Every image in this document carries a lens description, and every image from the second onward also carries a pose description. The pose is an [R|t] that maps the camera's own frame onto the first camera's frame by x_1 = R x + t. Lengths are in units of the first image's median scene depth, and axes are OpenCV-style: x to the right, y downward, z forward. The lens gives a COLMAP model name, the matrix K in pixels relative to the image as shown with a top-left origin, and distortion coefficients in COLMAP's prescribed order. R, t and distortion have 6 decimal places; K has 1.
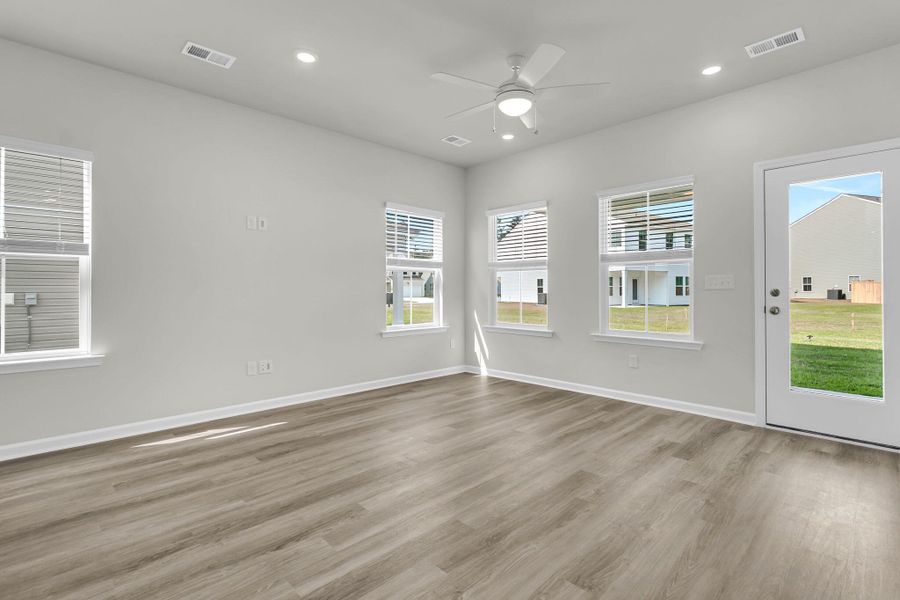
lens RADIAL K [[429.2, 0, 450.4], [0, 429.2, 288.2], [0, 0, 1]] dist [-0.000794, 0.000020]
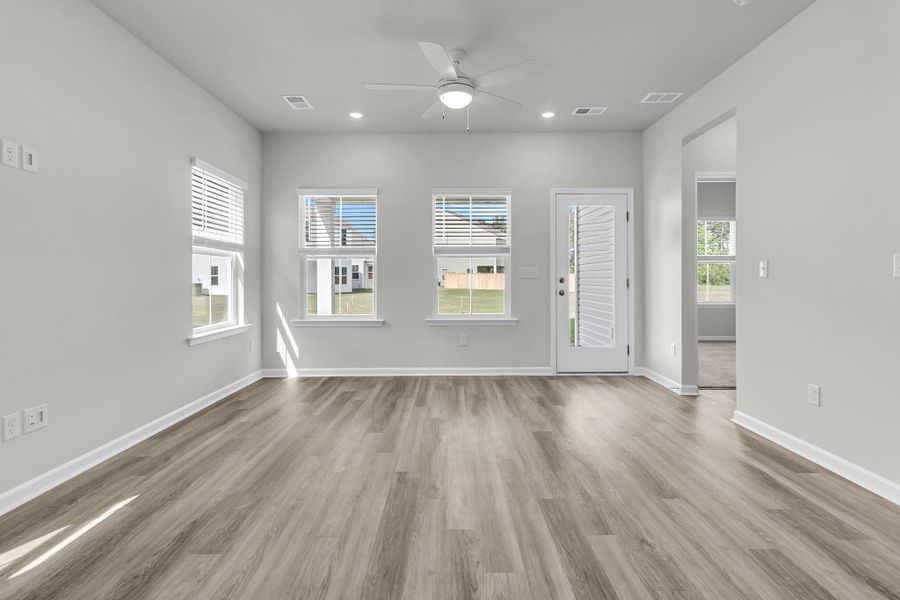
lens RADIAL K [[431.6, 0, 451.8], [0, 431.6, 277.7], [0, 0, 1]] dist [0.002263, -0.000012]
pose [[0.690762, 0.000835, 0.723082, -0.496098], [-0.000819, 1.000000, -0.000373, 0.001819], [-0.723082, -0.000335, 0.690763, 0.241045]]
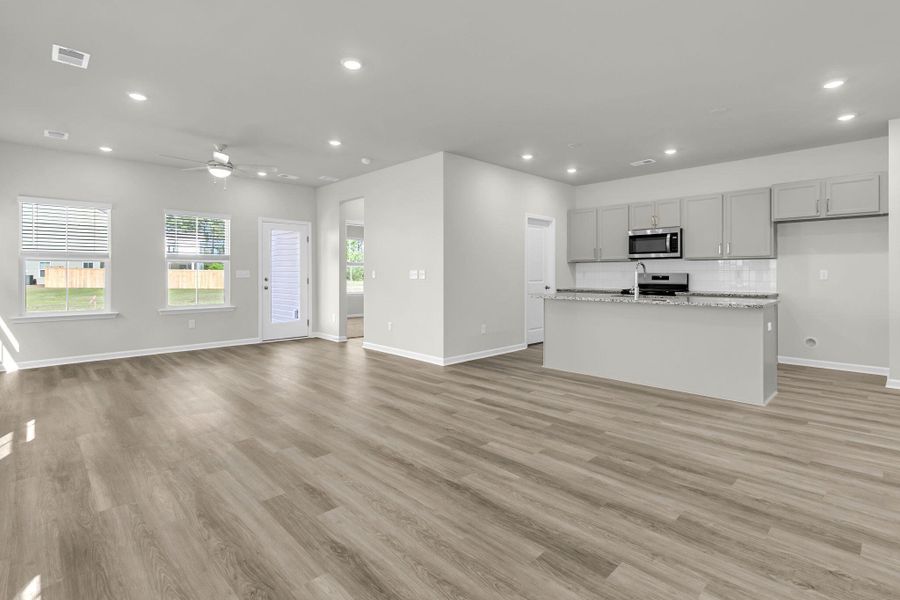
lens RADIAL K [[431.6, 0, 451.8], [0, 431.6, 277.7], [0, 0, 1]] dist [0.002263, -0.000012]
pose [[-0.004367, -0.007178, 0.999965, -1.300827], [-0.004043, 0.999966, 0.007161, -0.016286], [-0.999982, -0.004012, -0.004396, 0.063644]]
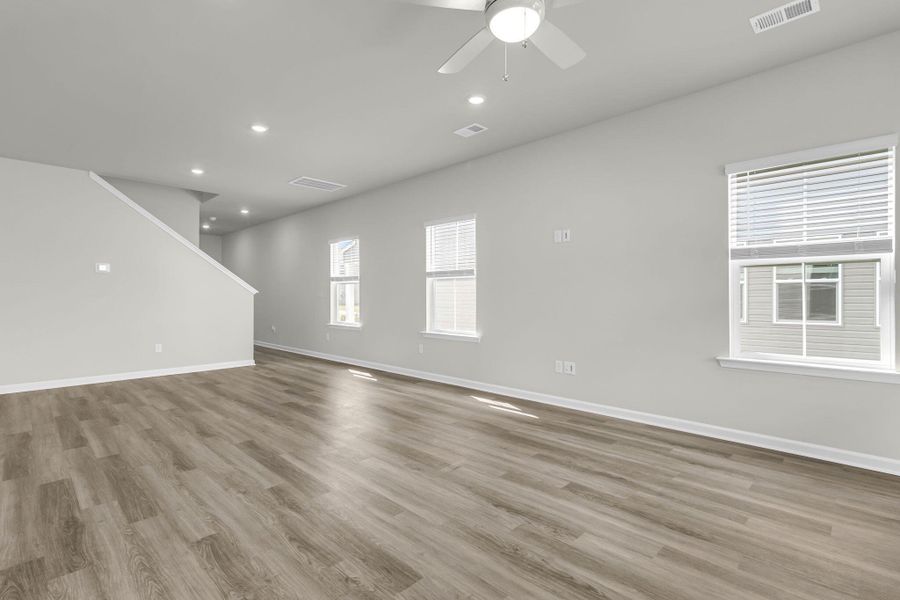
lens RADIAL K [[425.0, 0, 451.7], [0, 425.0, 291.5], [0, 0, 1]] dist [0.000112, 0.000124]
pose [[0.024483, -0.006589, -0.999679, 0.671391], [0.006543, 0.999958, -0.006431, -0.003820], [0.999679, -0.006383, 0.024525, 0.727126]]
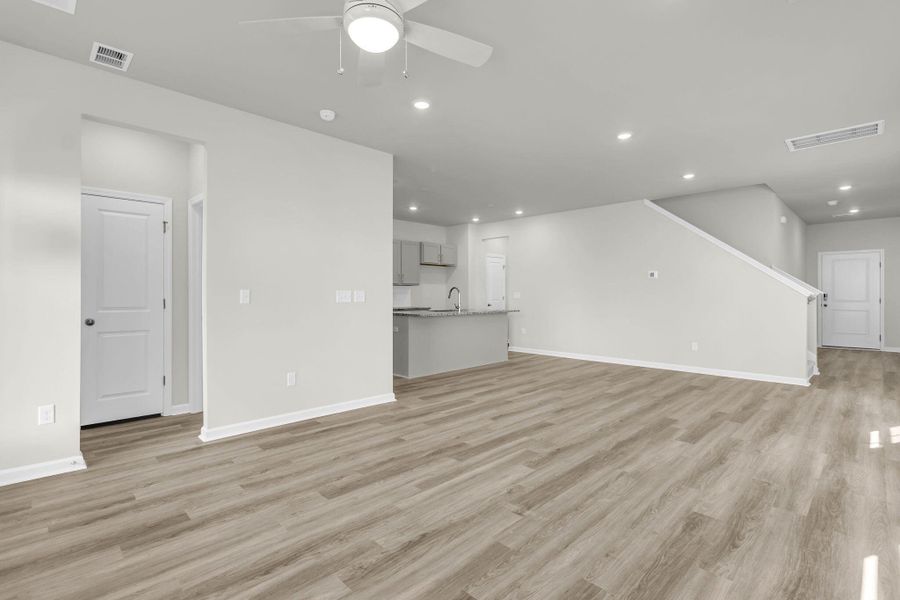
lens RADIAL K [[422.8, 0, 451.3], [0, 422.8, 294.1], [0, 0, 1]] dist [-0.001362, 0.000779]
pose [[-0.999931, 0.003271, -0.011301, 0.030780], [0.003328, 0.999982, -0.005023, -0.015263], [0.011284, -0.005060, -0.999924, 1.363372]]
